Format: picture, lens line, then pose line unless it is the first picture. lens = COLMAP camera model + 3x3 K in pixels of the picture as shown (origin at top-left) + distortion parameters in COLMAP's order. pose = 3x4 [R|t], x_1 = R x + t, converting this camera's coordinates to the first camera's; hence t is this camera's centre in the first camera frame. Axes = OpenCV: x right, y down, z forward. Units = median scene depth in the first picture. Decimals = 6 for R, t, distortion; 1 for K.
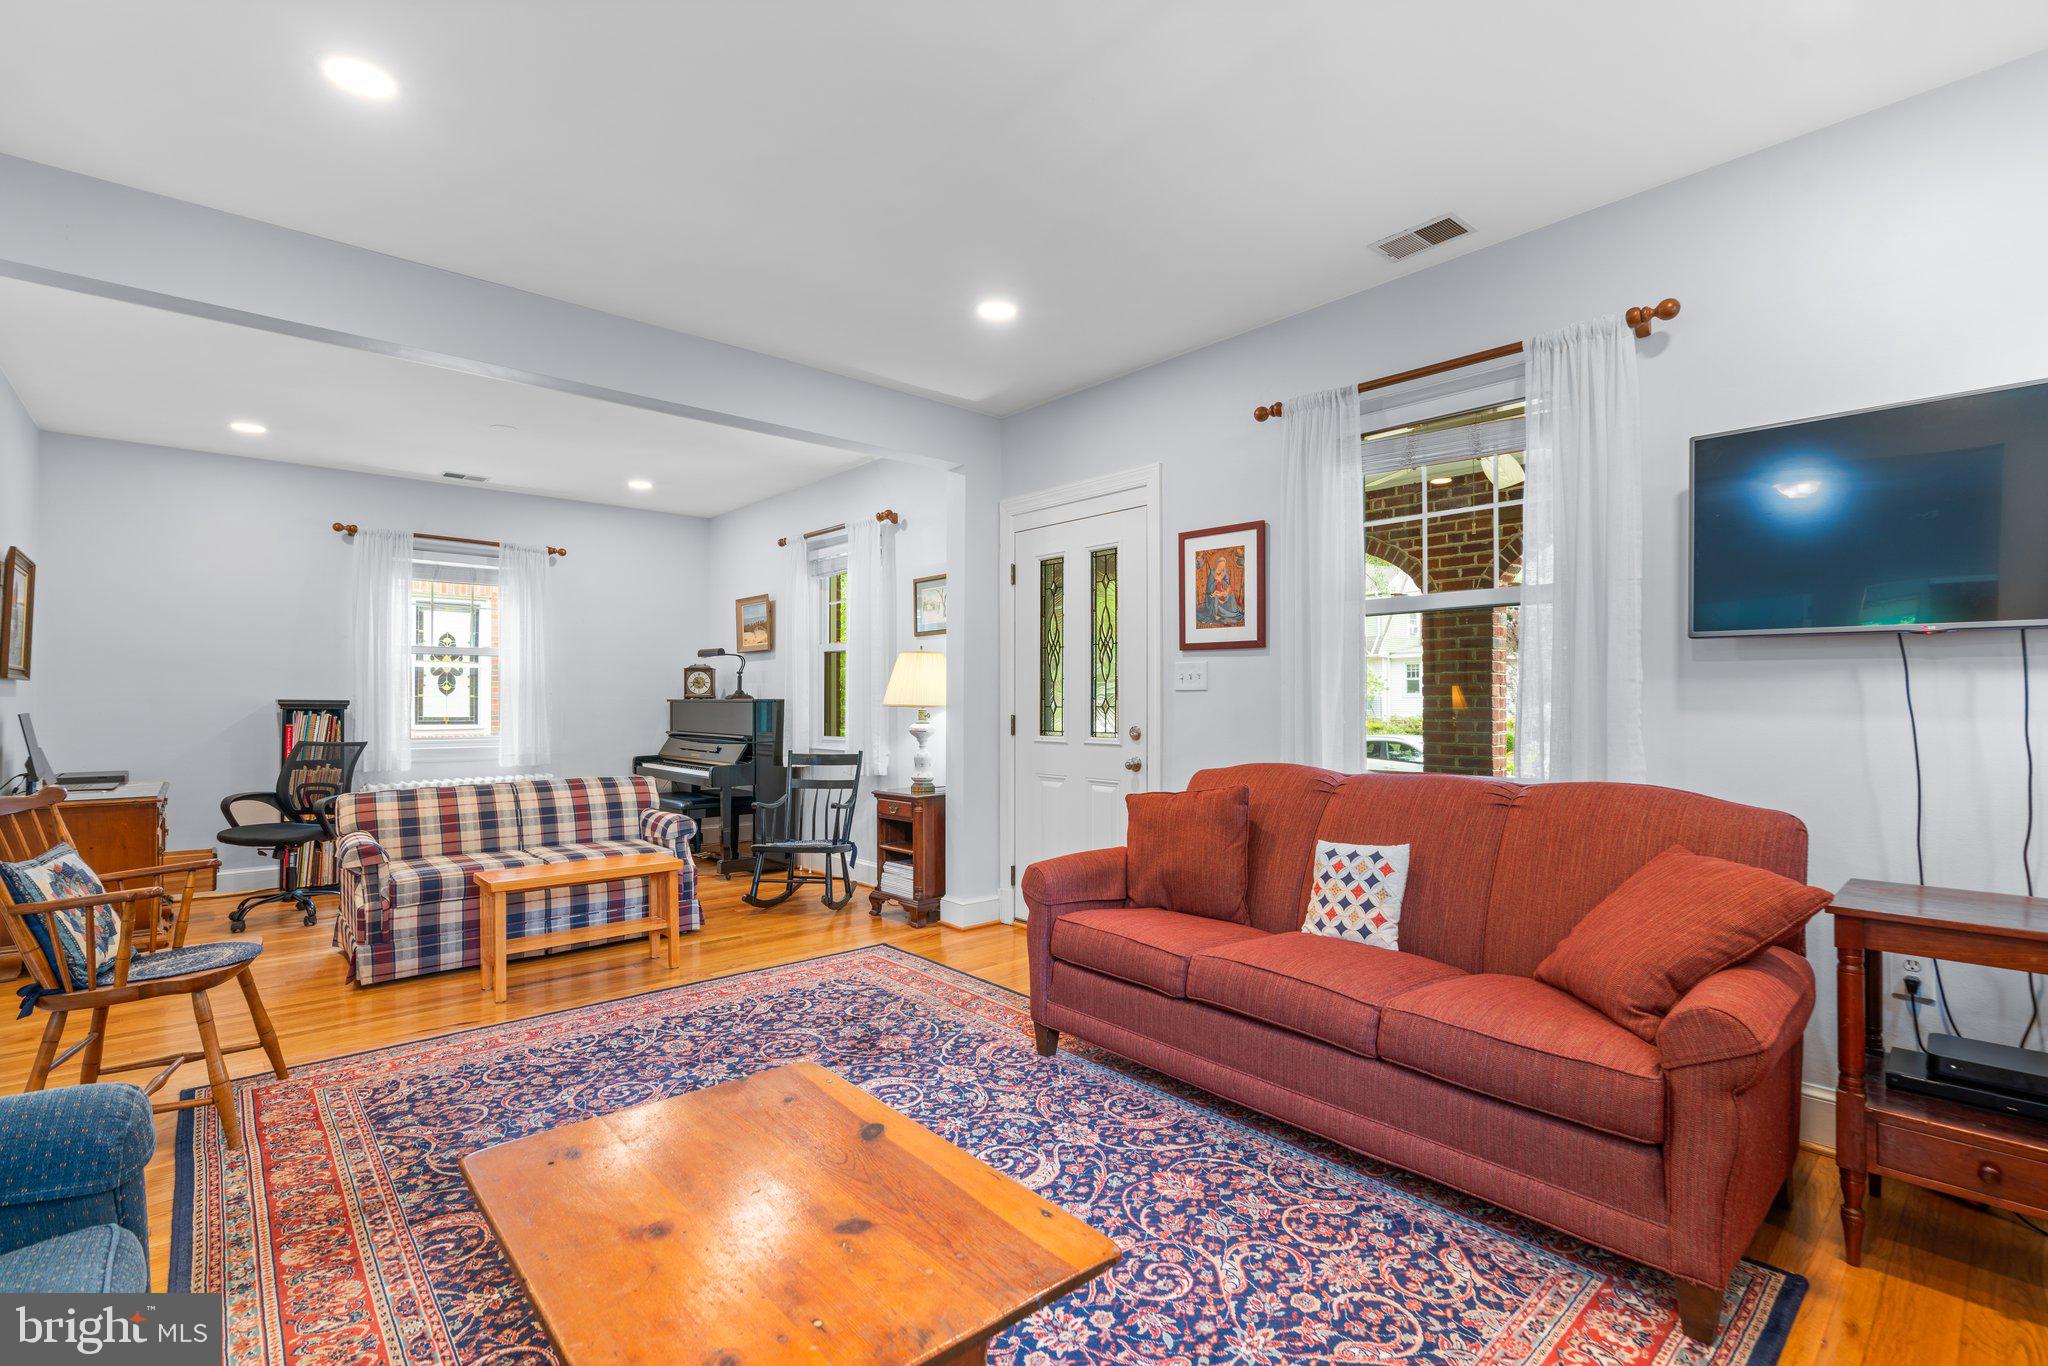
lens RADIAL K [[928.2, 0, 1023.4], [0, 928.2, 685.0], [0, 0, 1]] dist [-0.005648, 0.000230]
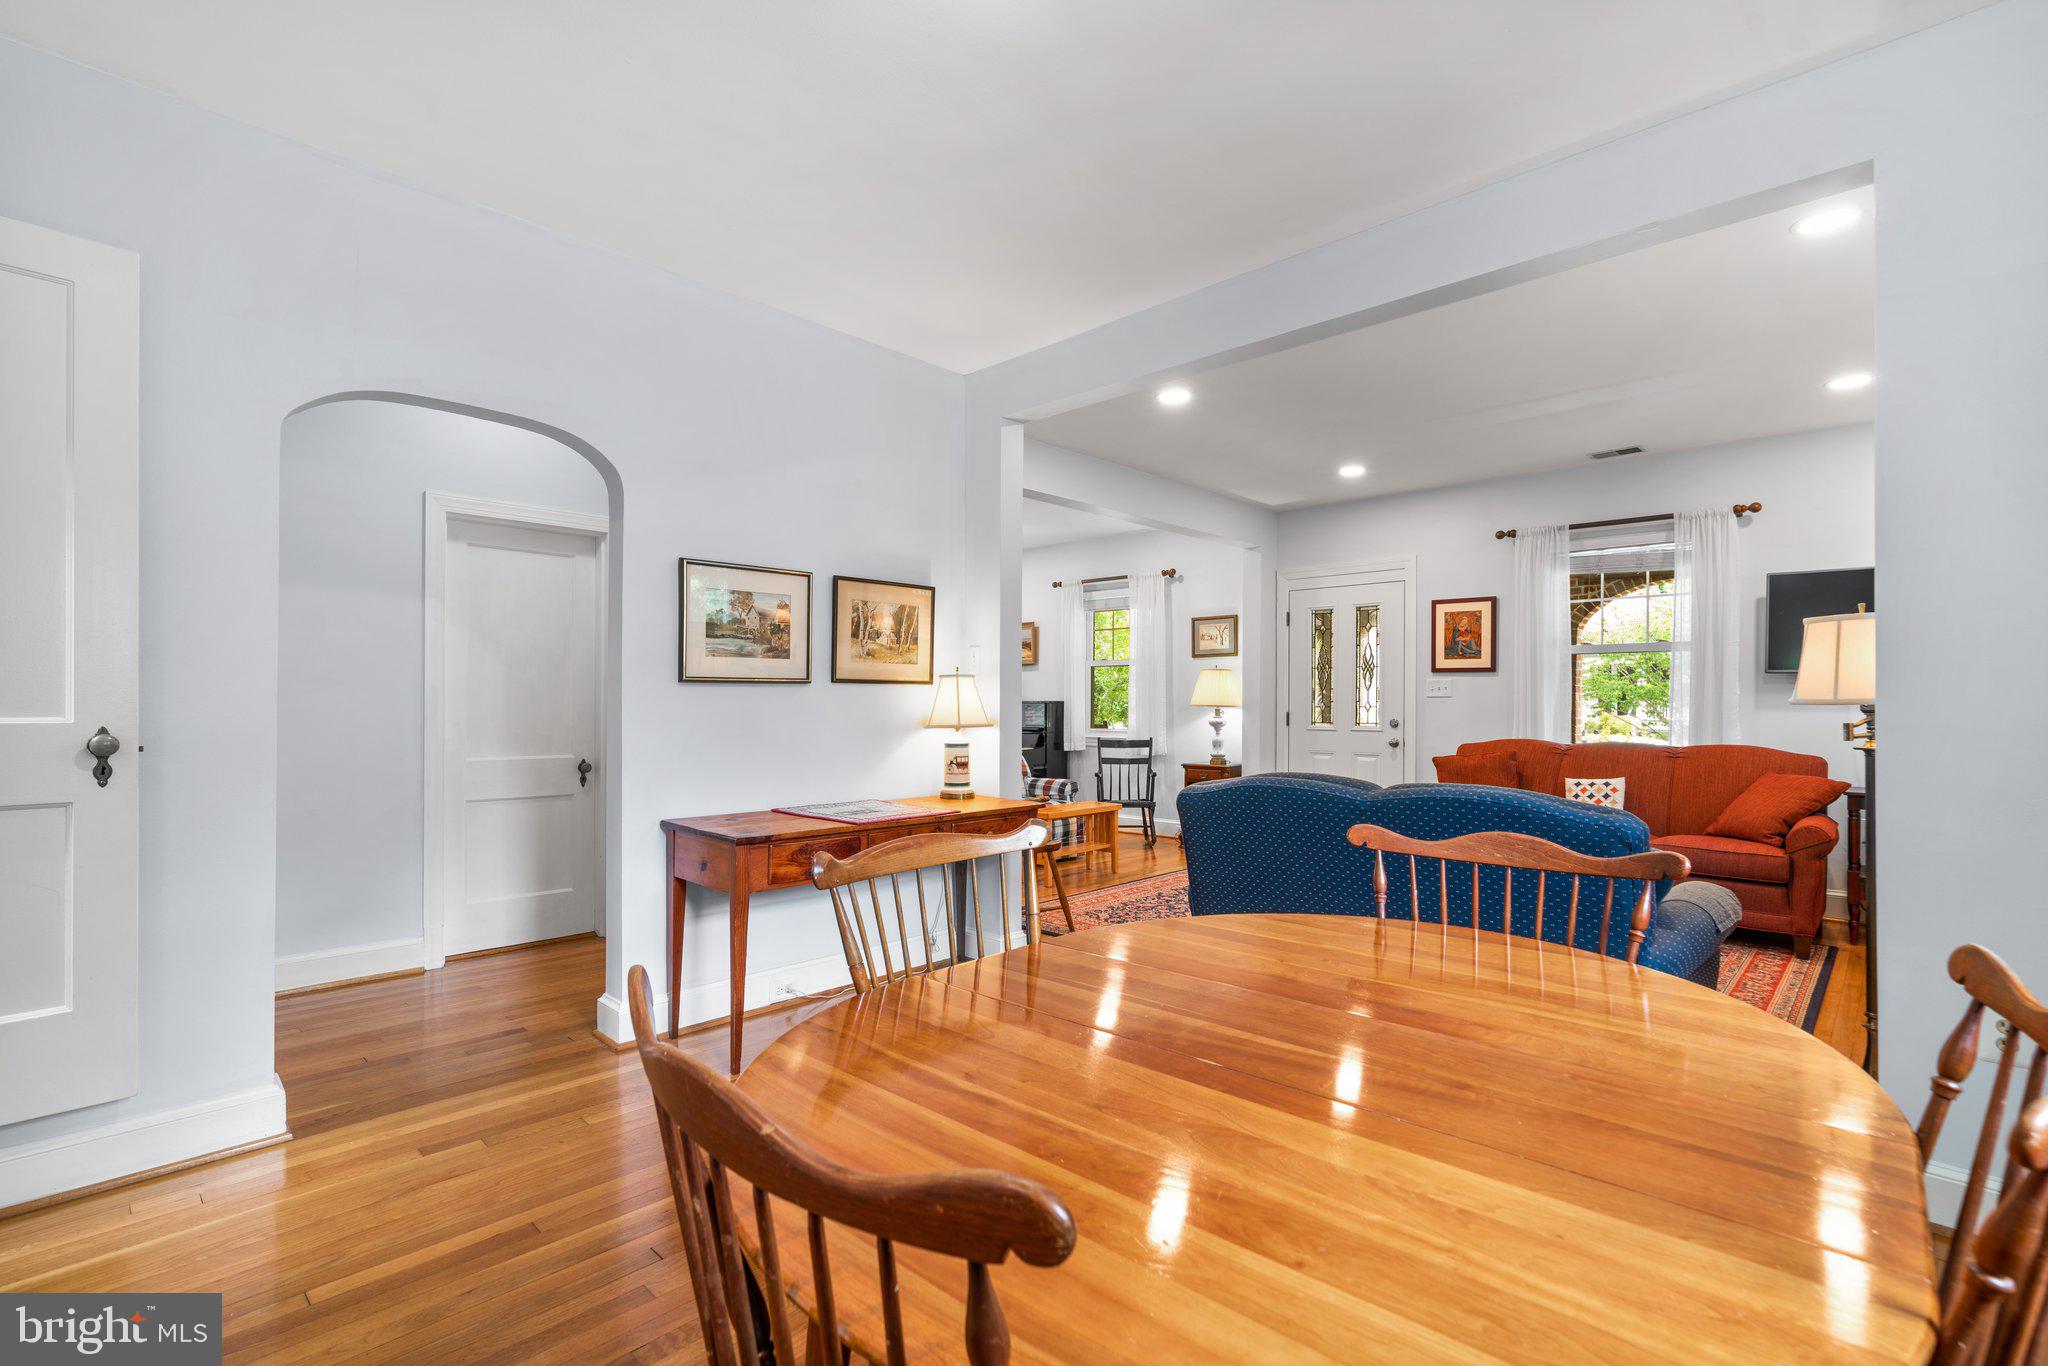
lens RADIAL K [[928.2, 0, 1026.0], [0, 928.2, 693.8], [0, 0, 1]] dist [-0.005648, 0.000230]
pose [[0.996634, 0.005397, 0.081806, -0.719007], [-0.005940, 0.999962, 0.006399, -0.005802], [-0.081768, -0.006864, 0.996628, -0.600964]]
